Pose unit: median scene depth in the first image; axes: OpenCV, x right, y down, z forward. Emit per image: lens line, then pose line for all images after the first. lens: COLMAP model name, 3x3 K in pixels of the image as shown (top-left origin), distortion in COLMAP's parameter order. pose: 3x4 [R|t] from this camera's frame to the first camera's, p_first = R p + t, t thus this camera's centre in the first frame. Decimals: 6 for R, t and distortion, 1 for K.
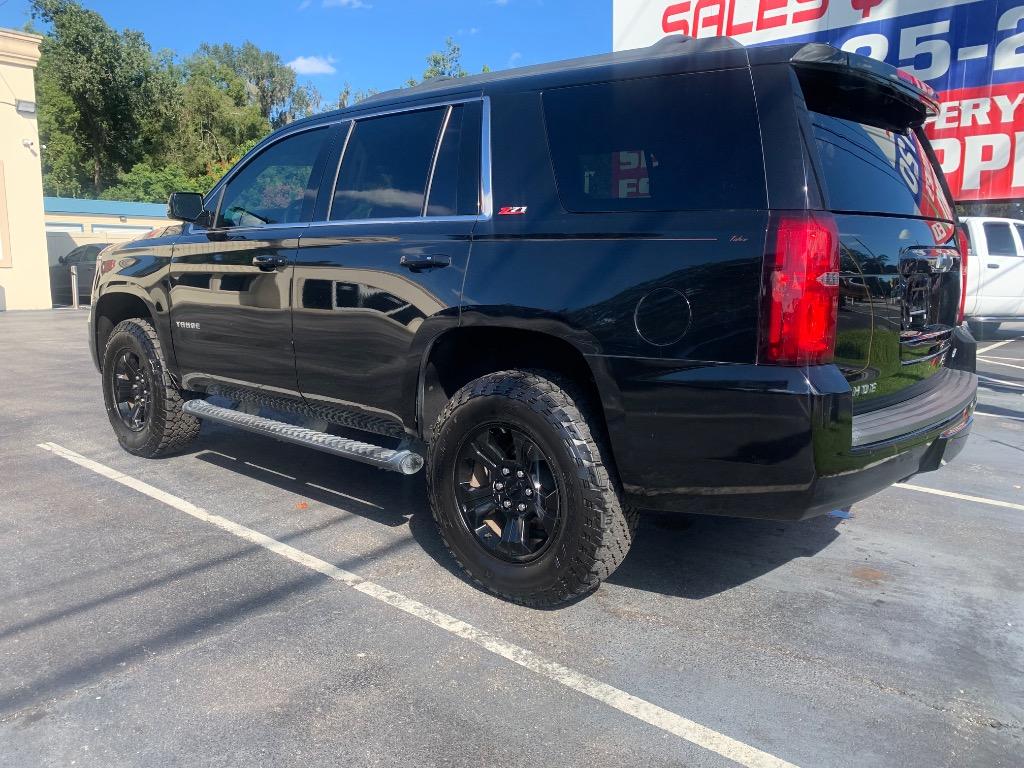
lens RADIAL K [[788.6, 0, 508.0], [0, 788.6, 371.4], [0, 0, 1]] dist [0.000727, -0.000243]
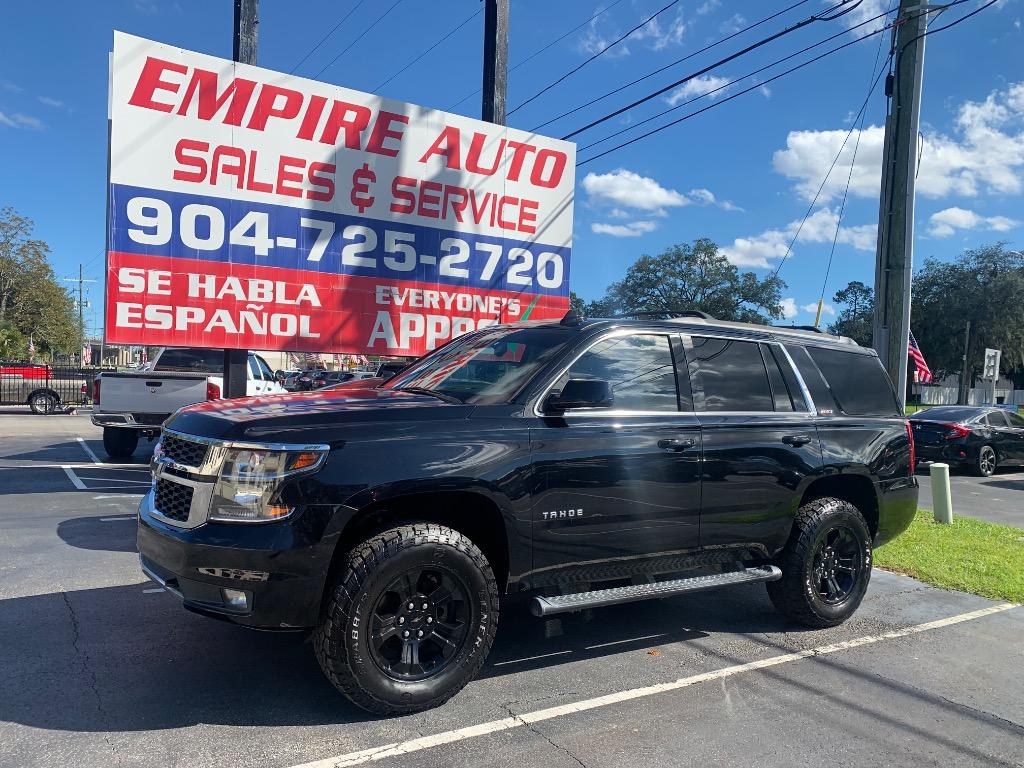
lens RADIAL K [[778.8, 0, 503.9], [0, 778.8, 390.1], [0, 0, 1]] dist [0.021741, -0.044868]
pose [[0.290025, -0.010657, 0.956960, -0.785511], [0.092435, 0.995575, -0.016927, -0.120500], [-0.952545, 0.093366, 0.289727, 0.460088]]
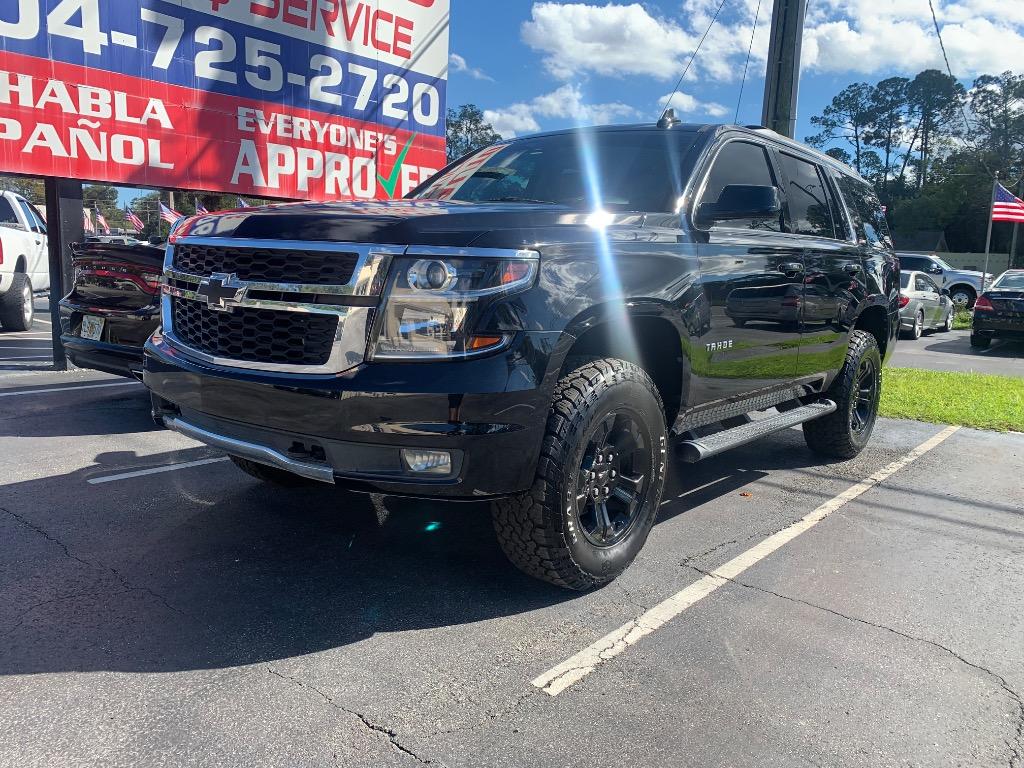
lens RADIAL K [[791.3, 0, 507.3], [0, 791.3, 384.7], [0, 0, 1]] dist [-0.042712, 0.047649]
pose [[-0.018365, -0.162061, 0.986610, -0.715158], [0.094058, 0.982120, 0.163074, -0.103285], [-0.995397, 0.095793, -0.002793, 0.721584]]
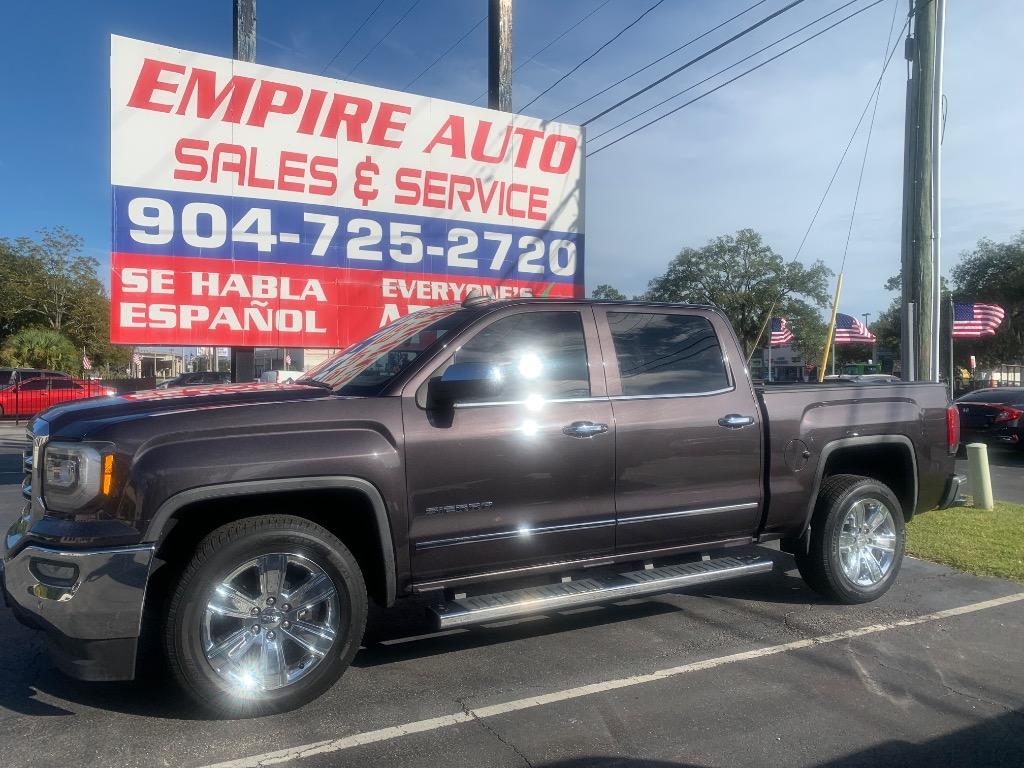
lens RADIAL K [[779.6, 0, 502.4], [0, 779.6, 378.8], [0, 0, 1]] dist [0.025788, -0.053180]
pose [[0.347658, -0.005465, 0.937605, -0.735469], [0.120341, 0.991972, -0.038840, -0.095828], [-0.929866, 0.126336, 0.345525, 0.411864]]
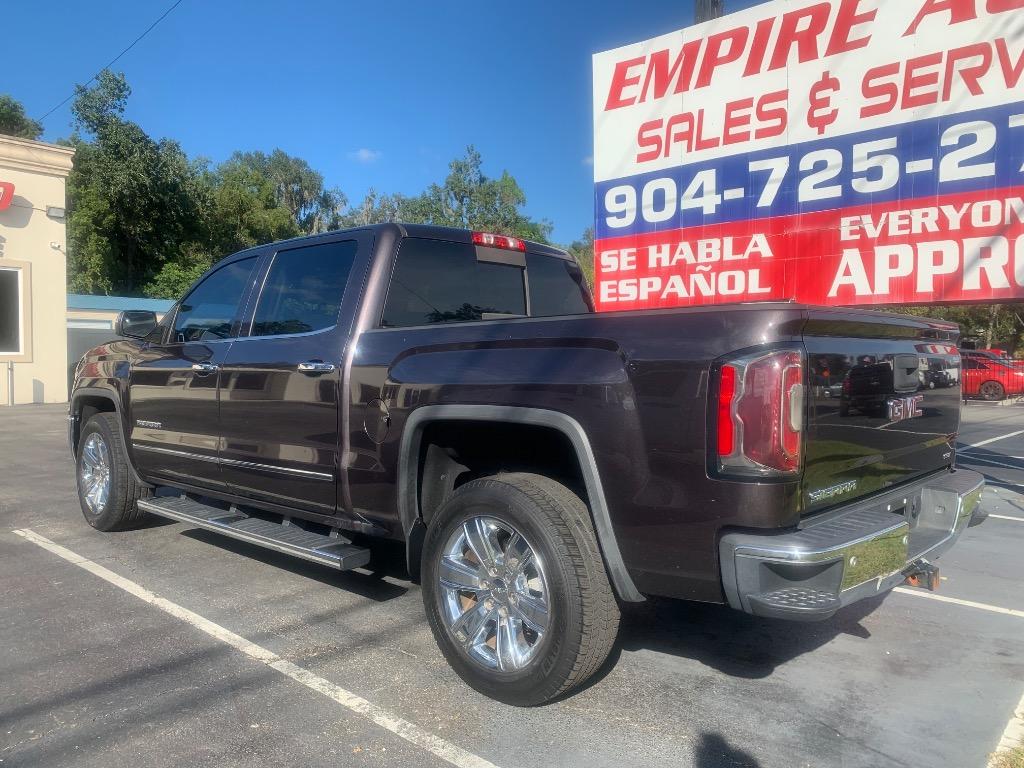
lens RADIAL K [[783.2, 0, 512.0], [0, 783.2, 384.0], [0, 0, 1]] dist [-0.004465, 0.004683]
pose [[0.999804, 0.002854, -0.019586, 0.059538], [-0.004862, 0.994644, -0.103246, 0.001355], [0.019186, 0.103321, 0.994463, -0.033365]]
